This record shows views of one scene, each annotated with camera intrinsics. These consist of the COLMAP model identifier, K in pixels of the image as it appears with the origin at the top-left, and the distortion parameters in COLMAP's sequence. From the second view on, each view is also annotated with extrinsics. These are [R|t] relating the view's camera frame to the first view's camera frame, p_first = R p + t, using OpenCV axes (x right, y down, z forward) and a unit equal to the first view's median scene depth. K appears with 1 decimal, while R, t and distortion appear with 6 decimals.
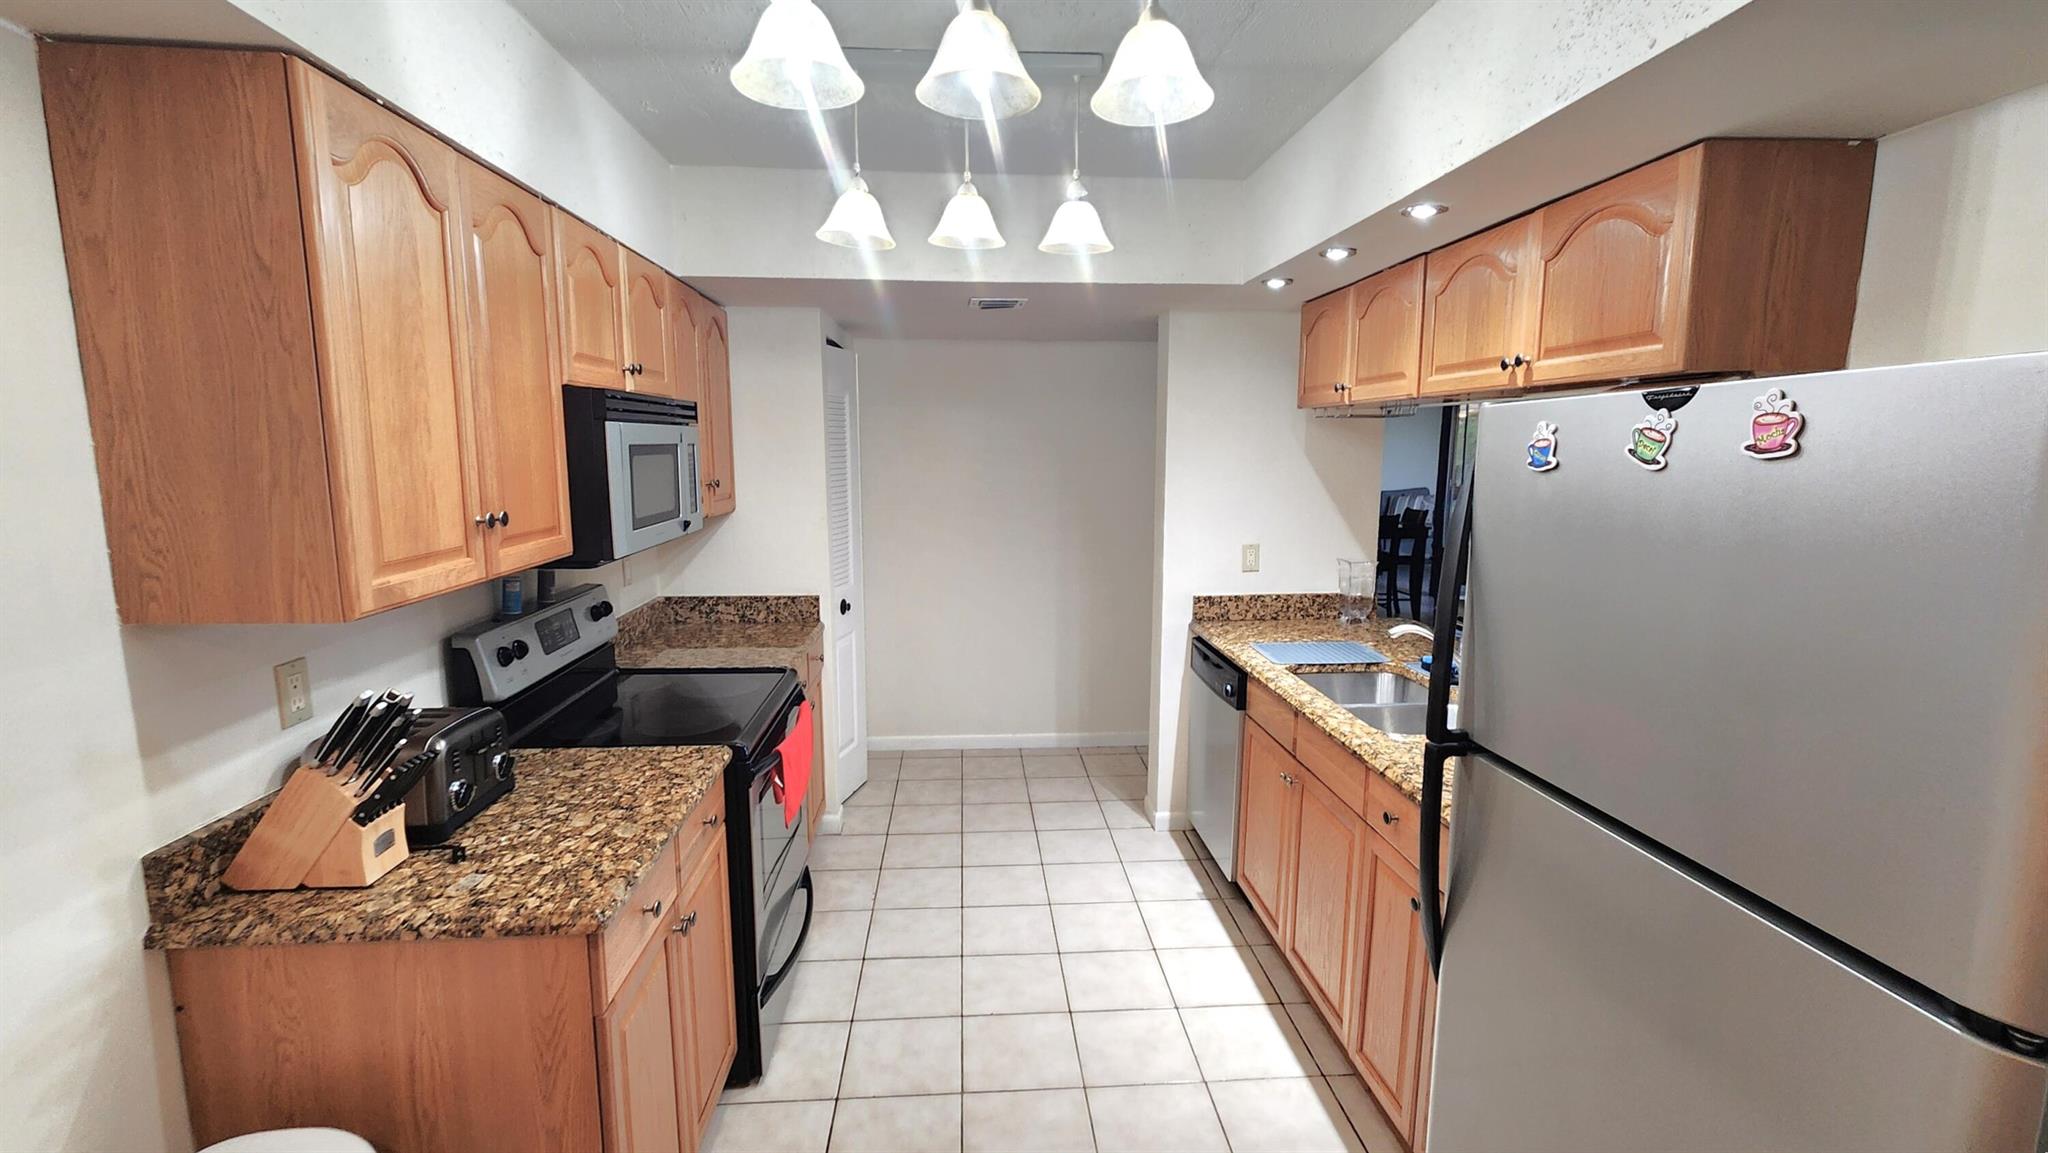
lens RADIAL K [[908.8, 0, 1026.0], [0, 908.8, 577.2], [0, 0, 1]] dist [-0.000886, 0.000657]
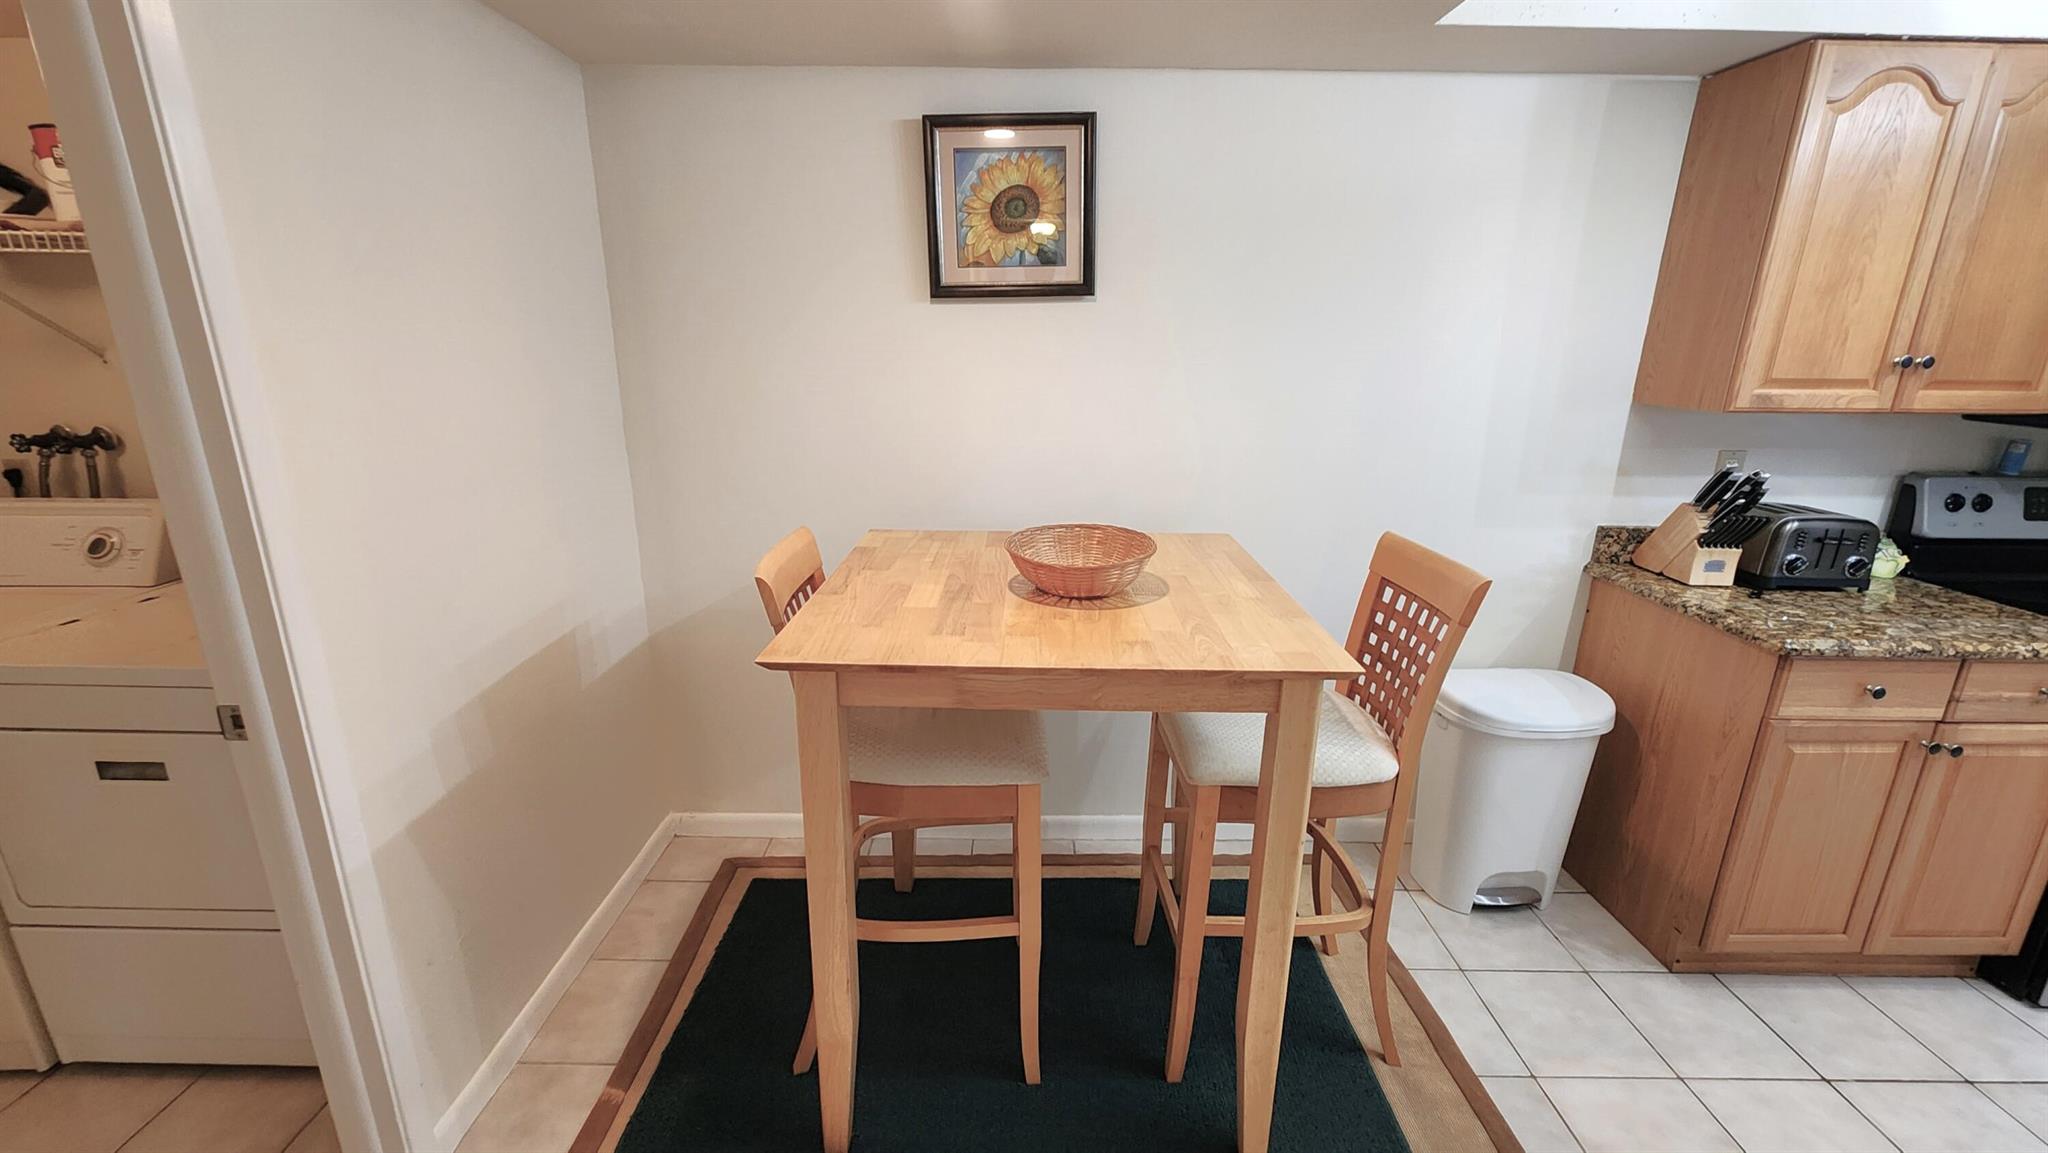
lens RADIAL K [[838.9, 0, 1006.3], [0, 838.9, 573.5], [0, 0, 1]] dist [-0.002073, -0.000759]
pose [[-0.110492, 0.257514, -0.959936, 0.839452], [-0.161149, 0.948428, 0.272976, 0.114635], [0.980726, 0.184854, -0.063296, -0.093812]]
